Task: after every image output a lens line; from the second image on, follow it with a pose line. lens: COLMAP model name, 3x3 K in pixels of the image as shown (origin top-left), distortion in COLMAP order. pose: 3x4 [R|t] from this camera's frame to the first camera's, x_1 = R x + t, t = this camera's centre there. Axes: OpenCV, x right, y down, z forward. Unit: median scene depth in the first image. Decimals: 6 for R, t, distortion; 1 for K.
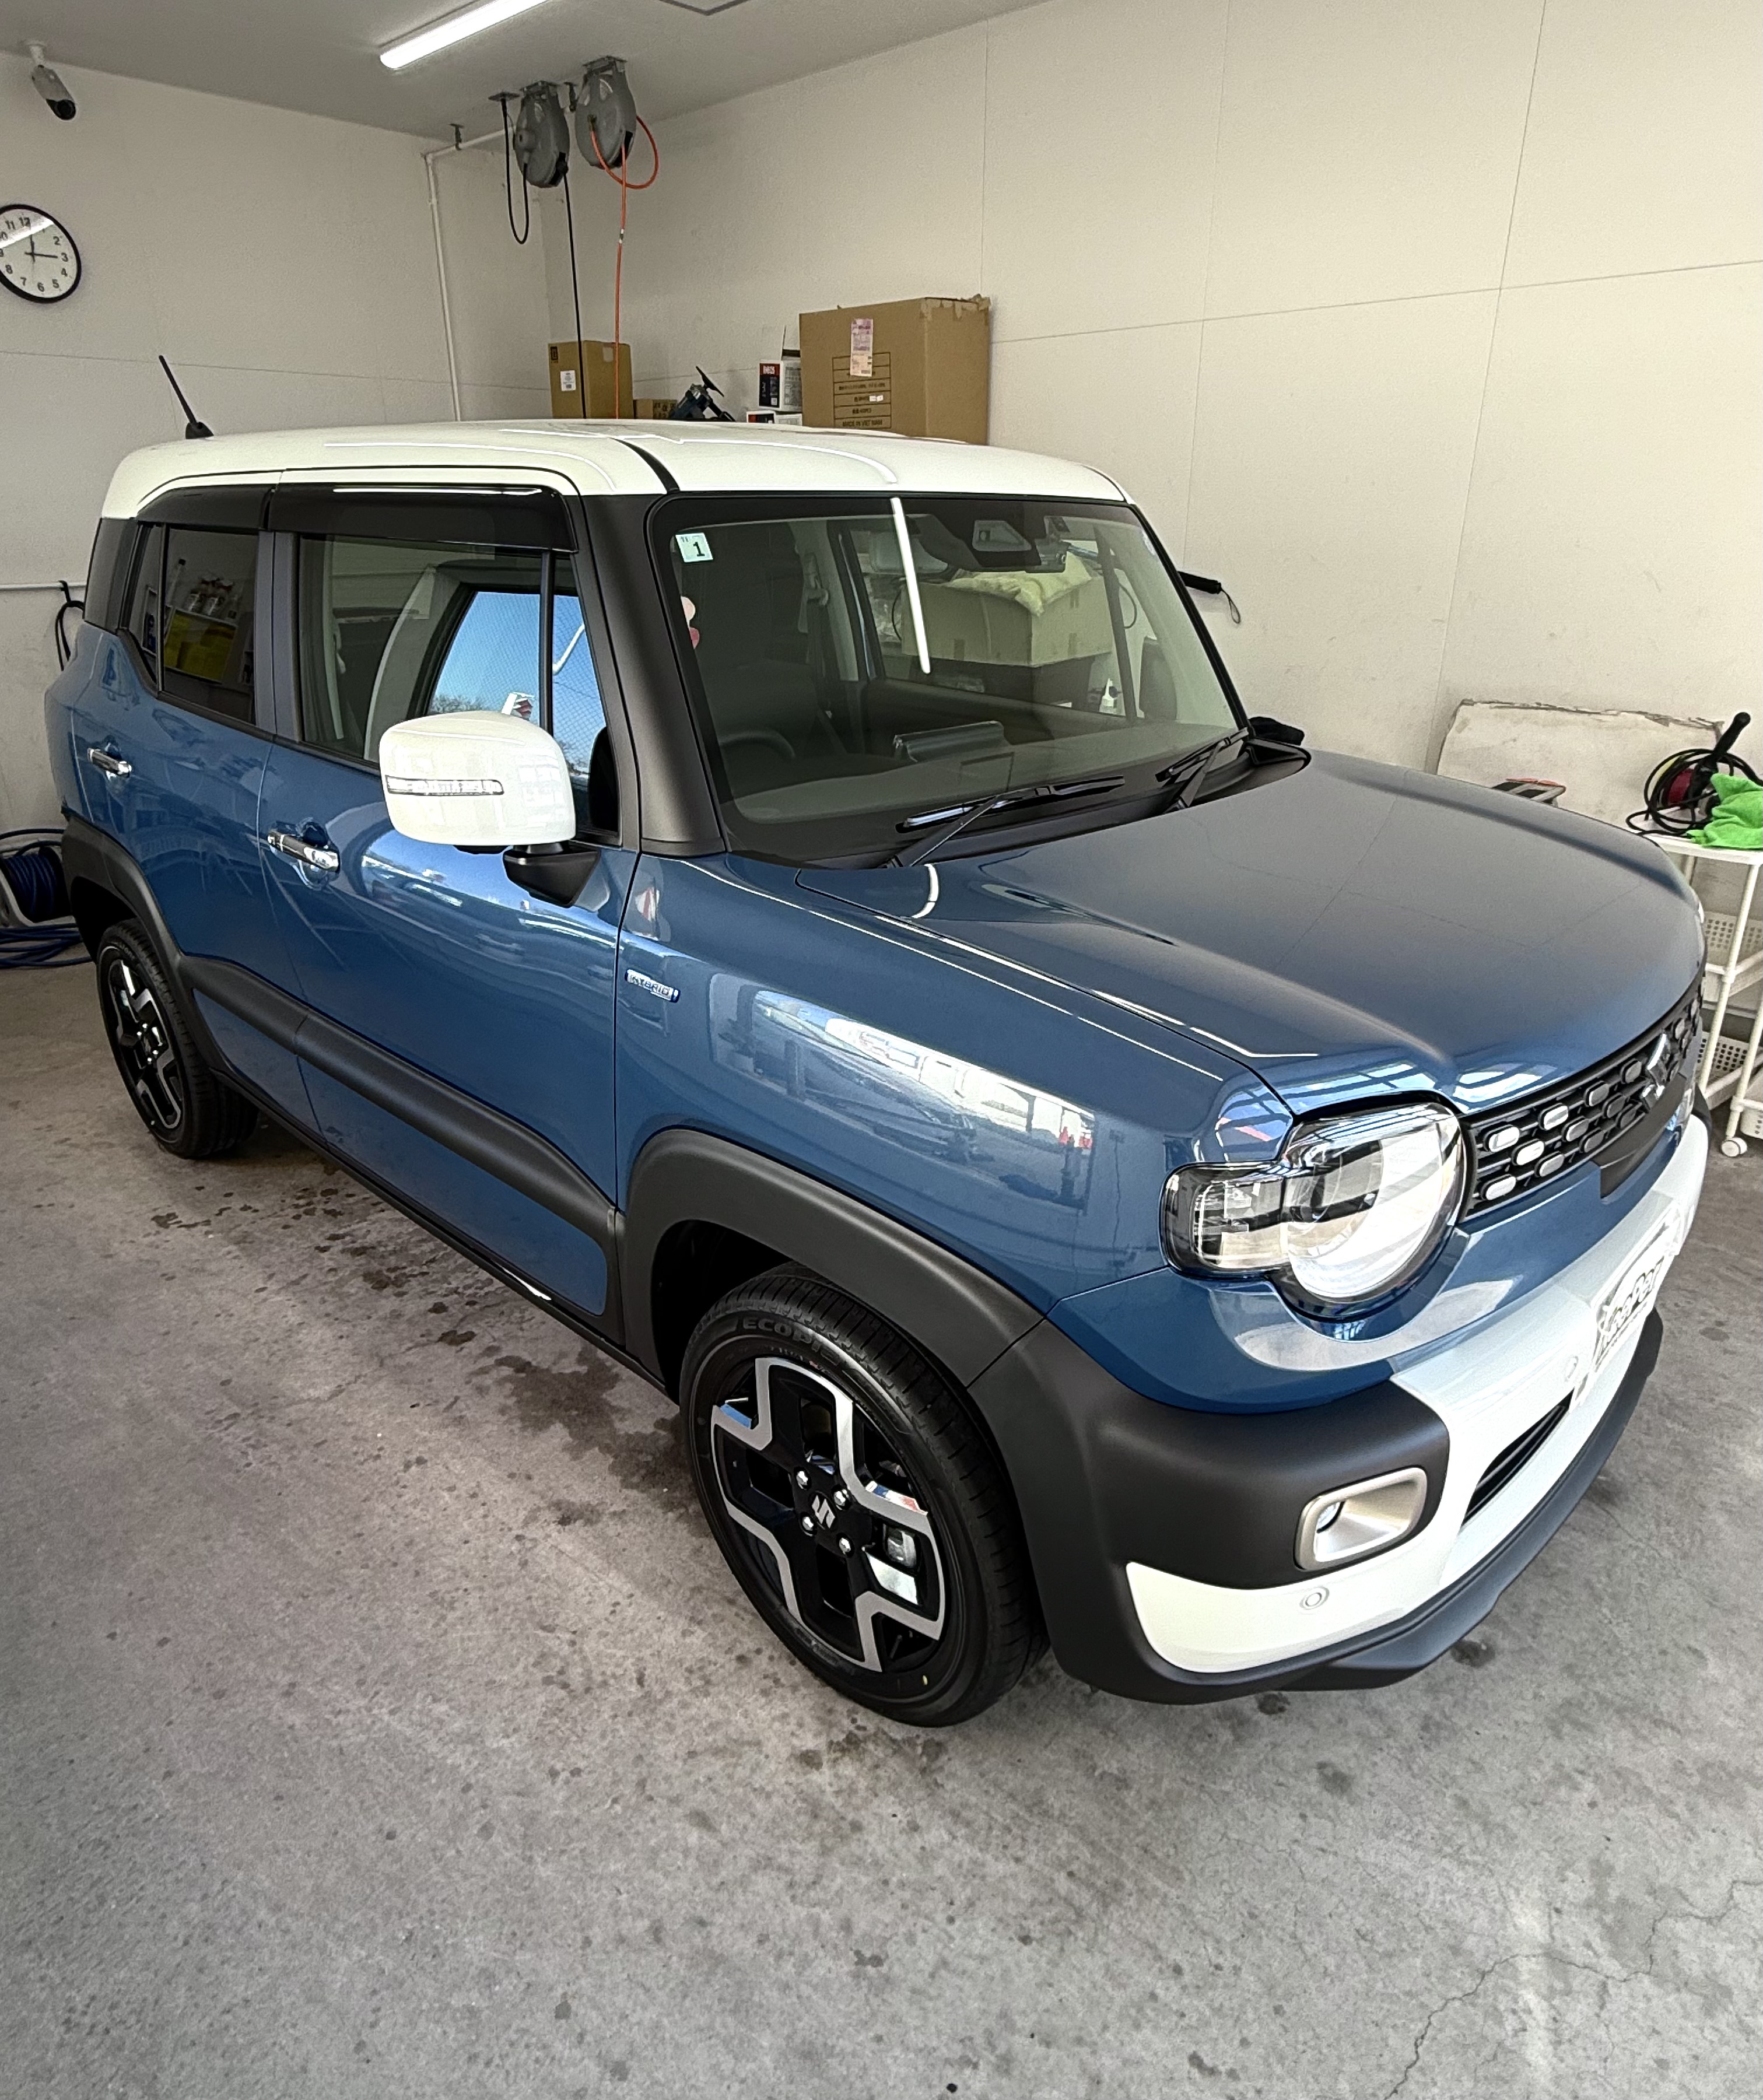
lens RADIAL K [[1392.3, 0, 918.1], [0, 1392.3, 1083.7], [0, 0, 1]] dist [0.001312, -0.003728]
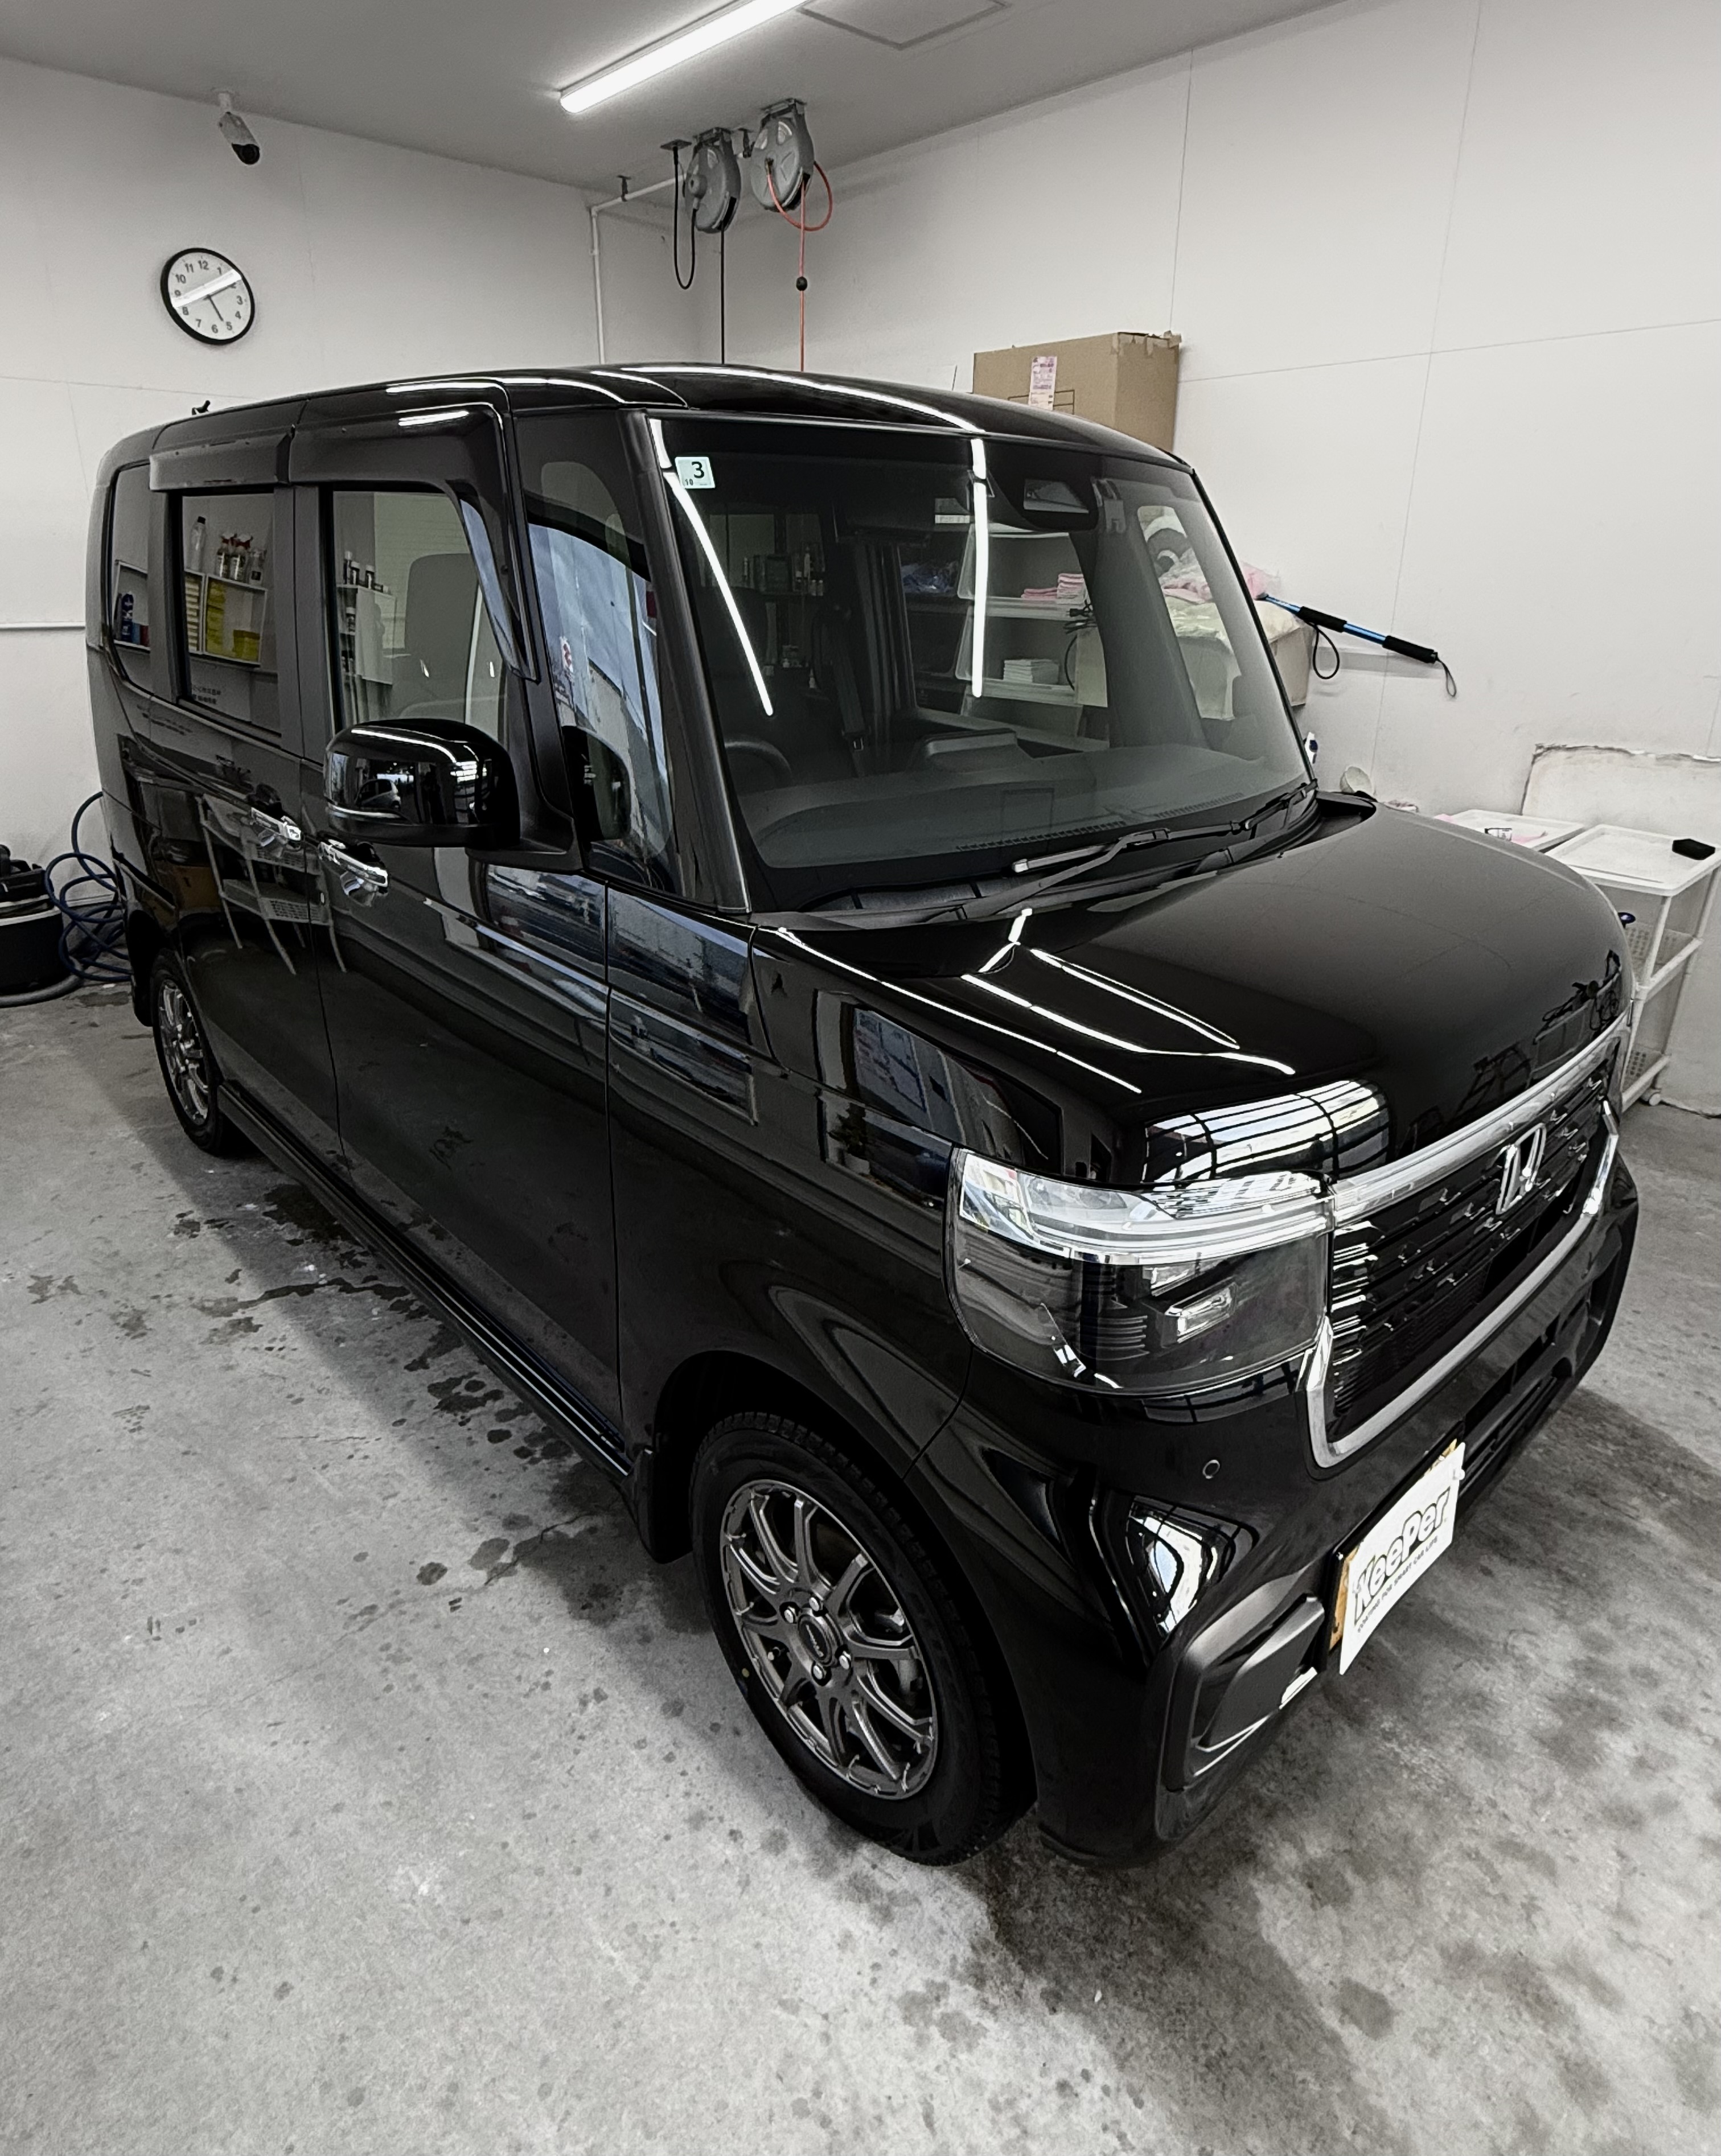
lens RADIAL K [[1454.8, 0, 941.5], [0, 1454.8, 1053.0], [0, 0, 1]] dist [0.014499, -0.008076]
pose [[0.996835, 0.031507, -0.072982, -0.159850], [-0.036062, 0.997426, -0.061969, -0.071613], [0.070842, 0.064405, 0.995406, 0.226527]]
